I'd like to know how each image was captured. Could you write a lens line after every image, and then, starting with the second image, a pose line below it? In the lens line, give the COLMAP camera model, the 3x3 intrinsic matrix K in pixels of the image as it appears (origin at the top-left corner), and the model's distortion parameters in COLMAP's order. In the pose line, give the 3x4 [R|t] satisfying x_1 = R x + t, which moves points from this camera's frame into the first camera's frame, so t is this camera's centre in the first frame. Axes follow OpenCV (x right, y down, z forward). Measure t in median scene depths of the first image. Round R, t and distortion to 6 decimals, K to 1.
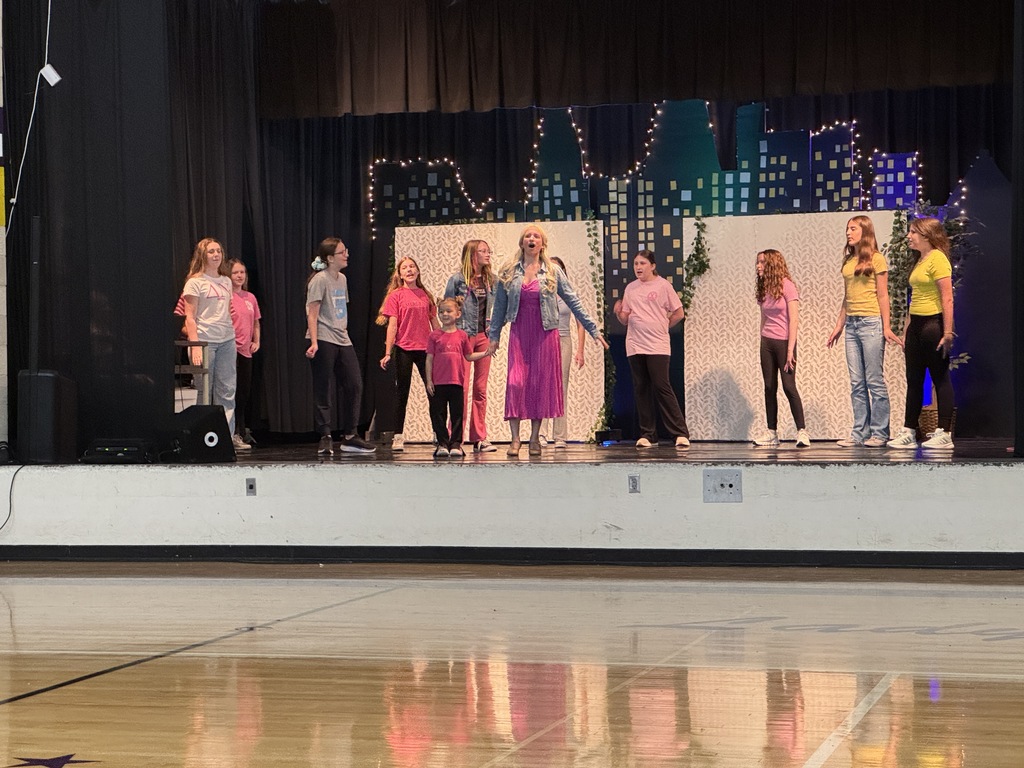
lens RADIAL K [[2292.2, 0, 529.3], [0, 2292.2, 358.0], [0, 0, 1]] dist [0.182201, 0.000000]
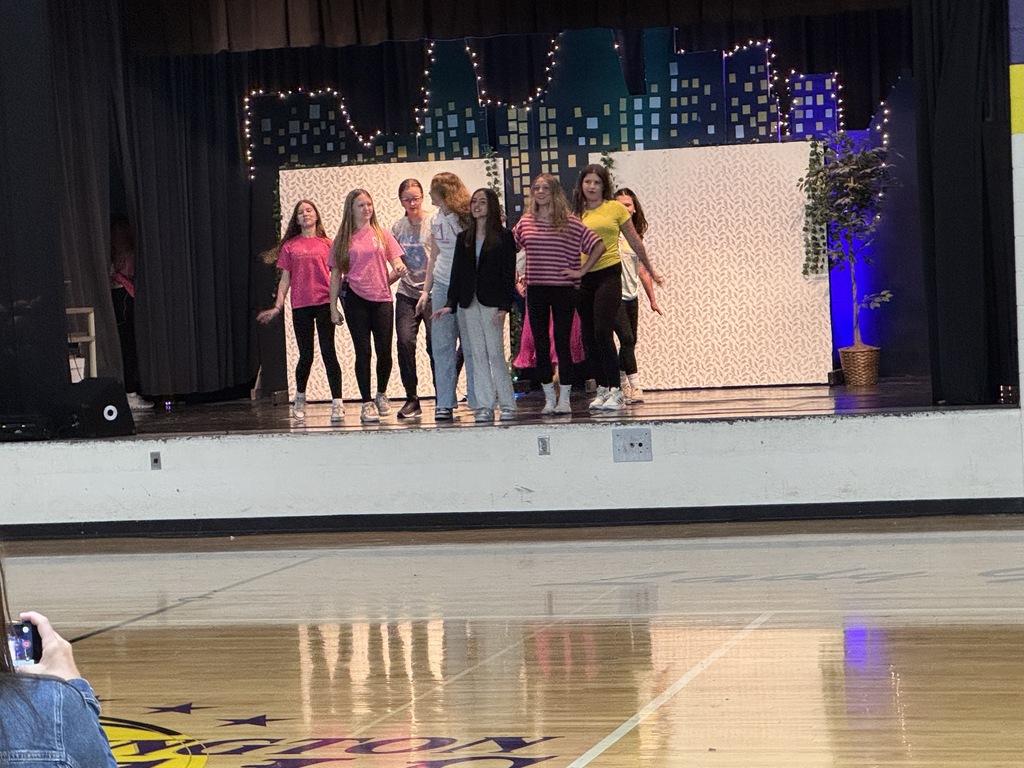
lens RADIAL K [[3130.3, 0, 493.4], [0, 3130.3, 361.2], [0, 0, 1]] dist [-0.028033, 0.000000]
pose [[0.999062, -0.033382, 0.027575, -0.009264], [0.032295, 0.998720, 0.038934, -0.026190], [-0.028840, -0.038007, 0.998861, -0.262608]]
